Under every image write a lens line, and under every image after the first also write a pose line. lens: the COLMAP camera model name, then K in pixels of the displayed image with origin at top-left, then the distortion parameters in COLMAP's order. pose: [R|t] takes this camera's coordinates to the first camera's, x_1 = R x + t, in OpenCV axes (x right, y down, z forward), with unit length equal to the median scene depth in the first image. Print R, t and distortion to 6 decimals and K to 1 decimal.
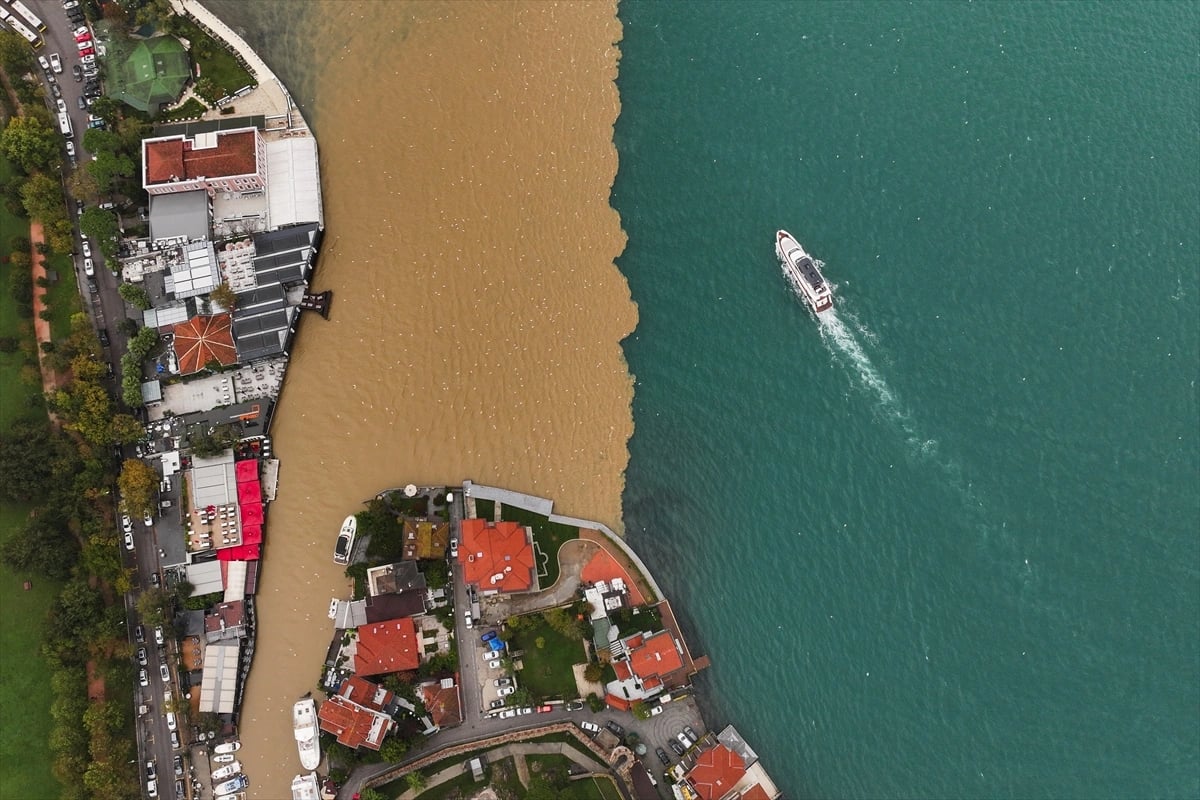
lens RADIAL K [[960.7, 0, 569.1], [0, 960.7, 401.9], [0, 0, 1]] dist [0.009202, -0.025435]
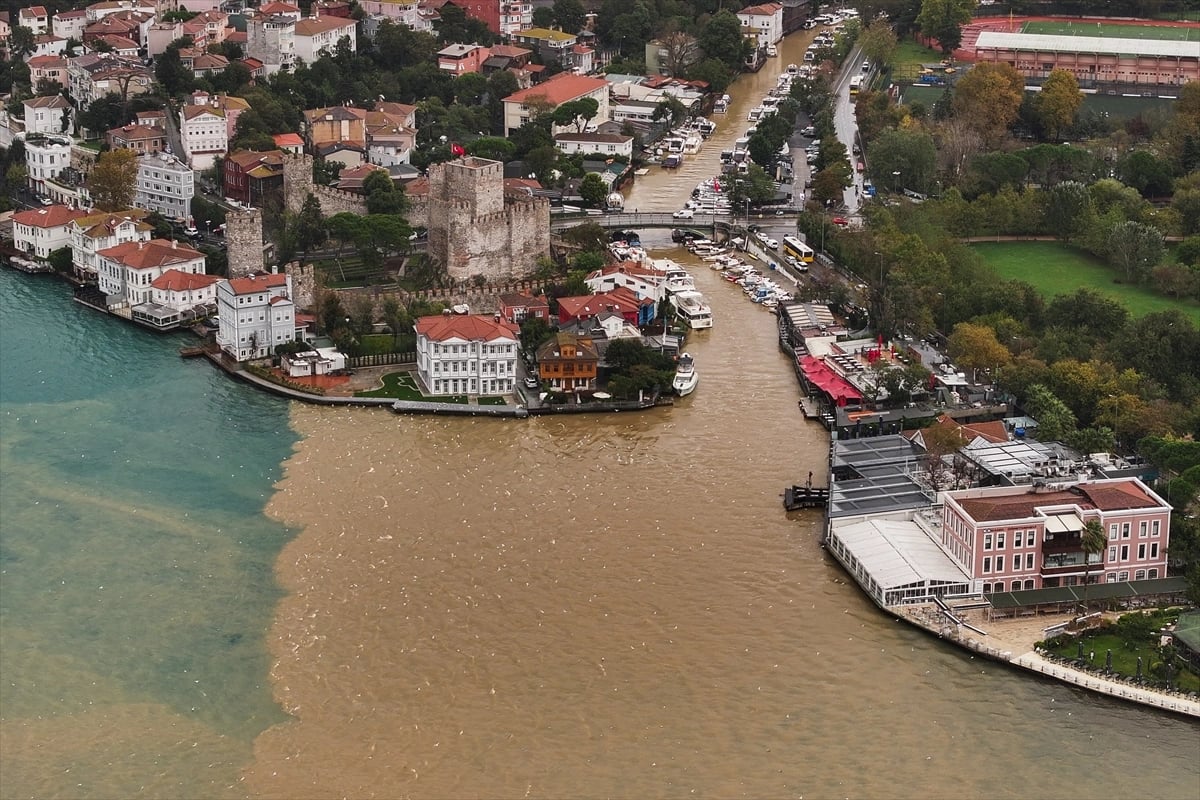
lens RADIAL K [[2848.4, 0, 604.5], [0, 2848.4, 401.1], [0, 0, 1]] dist [-0.176400, 0.000000]
pose [[-0.995648, 0.025408, -0.089664, 0.014837], [-0.090827, -0.049063, 0.994657, -1.958757], [0.020873, 0.998472, 0.051158, 0.919731]]
